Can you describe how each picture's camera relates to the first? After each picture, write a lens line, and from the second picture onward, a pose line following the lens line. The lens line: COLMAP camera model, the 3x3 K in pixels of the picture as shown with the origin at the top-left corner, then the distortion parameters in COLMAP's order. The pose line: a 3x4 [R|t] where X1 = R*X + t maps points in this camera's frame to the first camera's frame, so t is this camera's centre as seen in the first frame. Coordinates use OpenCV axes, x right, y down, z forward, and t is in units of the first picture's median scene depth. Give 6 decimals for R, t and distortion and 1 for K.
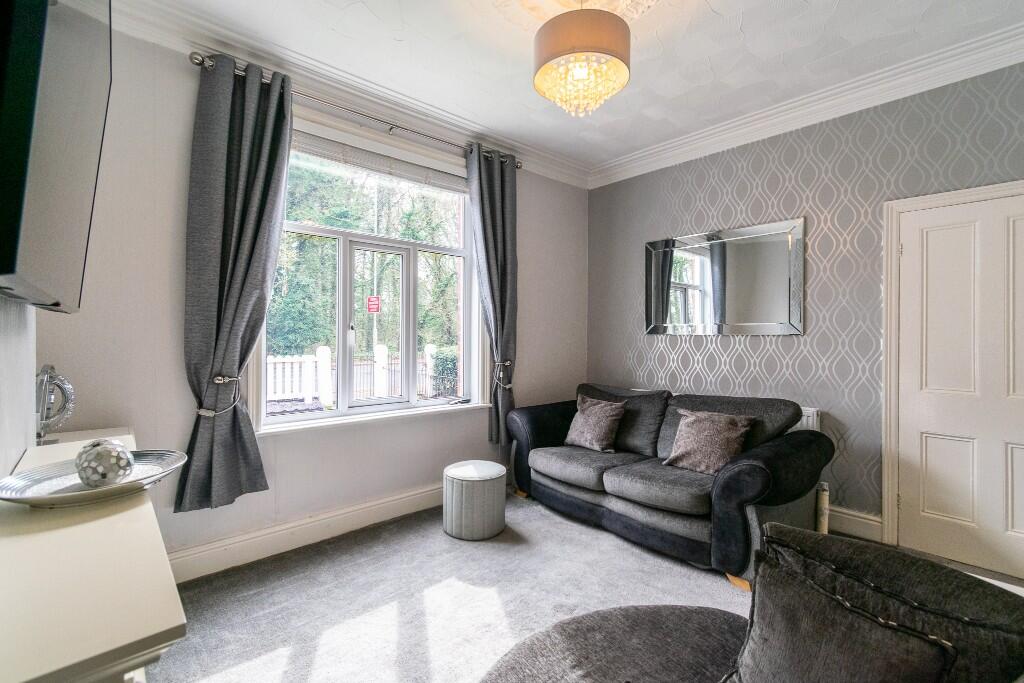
lens RADIAL K [[451.6, 0, 516.1], [0, 451.6, 334.7], [0, 0, 1]] dist [0.000910, -0.000075]
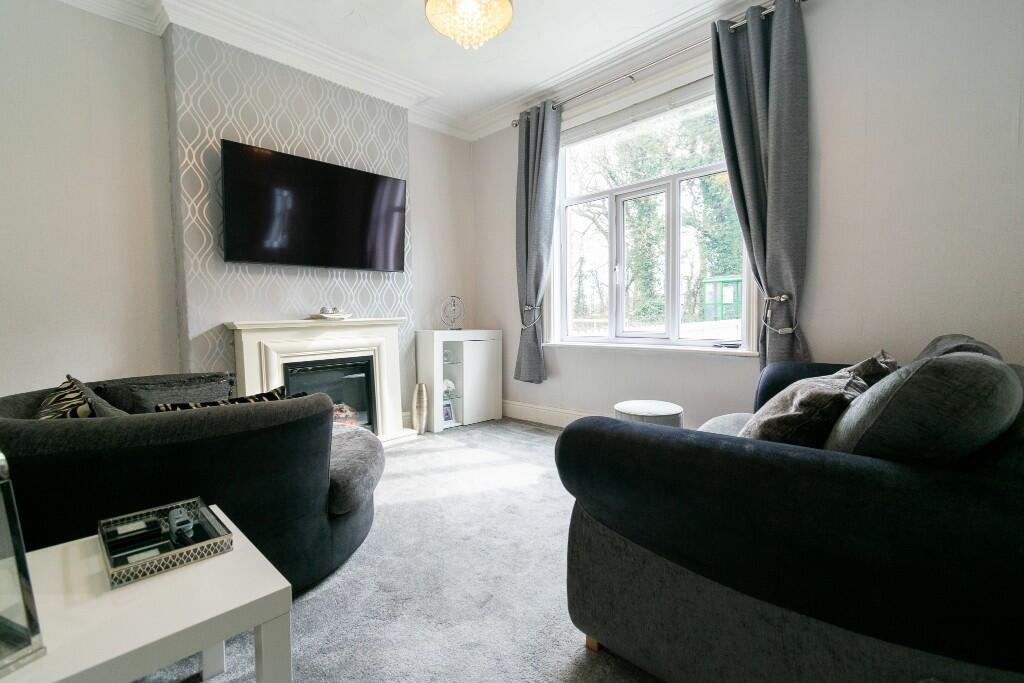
lens RADIAL K [[451.6, 0, 516.1], [0, 451.6, 334.7], [0, 0, 1]] dist [0.000910, -0.000075]
pose [[0.074080, 0.035060, -0.996636, 0.918489], [0.017178, 0.999189, 0.036427, 0.123165], [0.997104, -0.019819, 0.073417, 0.743096]]
